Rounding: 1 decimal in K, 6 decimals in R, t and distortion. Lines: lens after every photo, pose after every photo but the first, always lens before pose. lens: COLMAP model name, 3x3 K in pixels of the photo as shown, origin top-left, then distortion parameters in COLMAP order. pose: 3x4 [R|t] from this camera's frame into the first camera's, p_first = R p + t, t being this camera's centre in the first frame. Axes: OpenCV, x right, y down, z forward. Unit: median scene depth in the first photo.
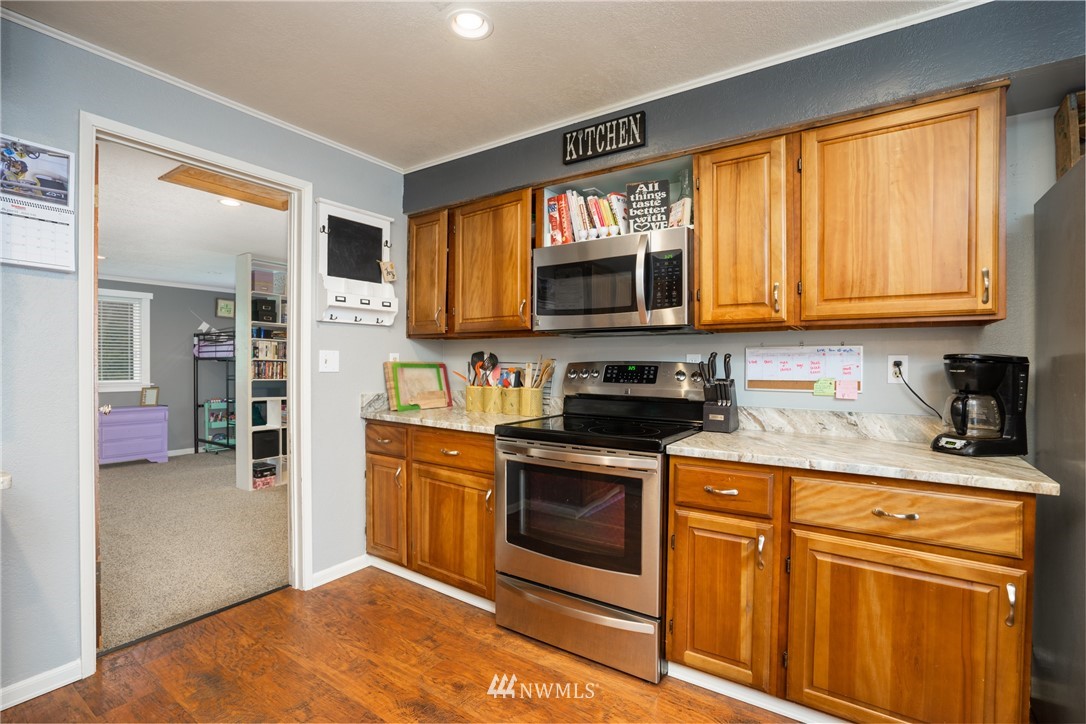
lens RADIAL K [[503.7, 0, 543.6], [0, 503.7, 366.5], [0, 0, 1]] dist [-0.023329, 0.000615]
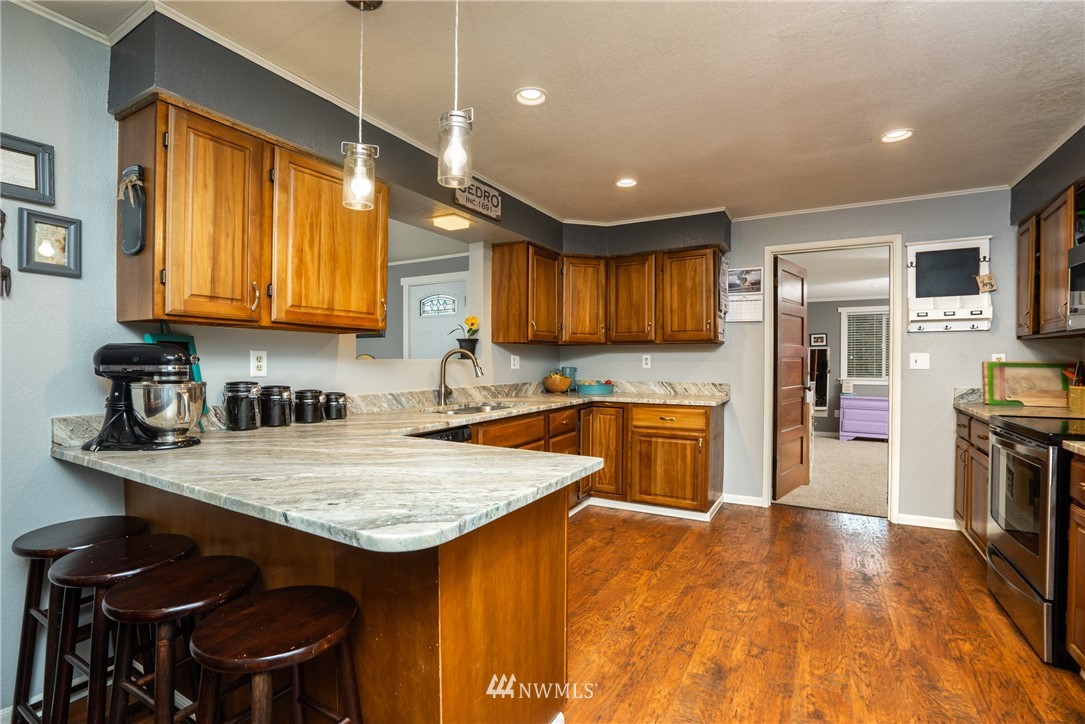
lens RADIAL K [[503.3, 0, 541.5], [0, 503.3, 362.7], [0, 0, 1]] dist [-0.023329, 0.000615]
pose [[0.076221, -0.005304, -0.997077, 0.793323], [-0.012938, 0.999896, -0.006308, 0.014559], [0.997007, 0.013381, 0.076144, -0.103375]]
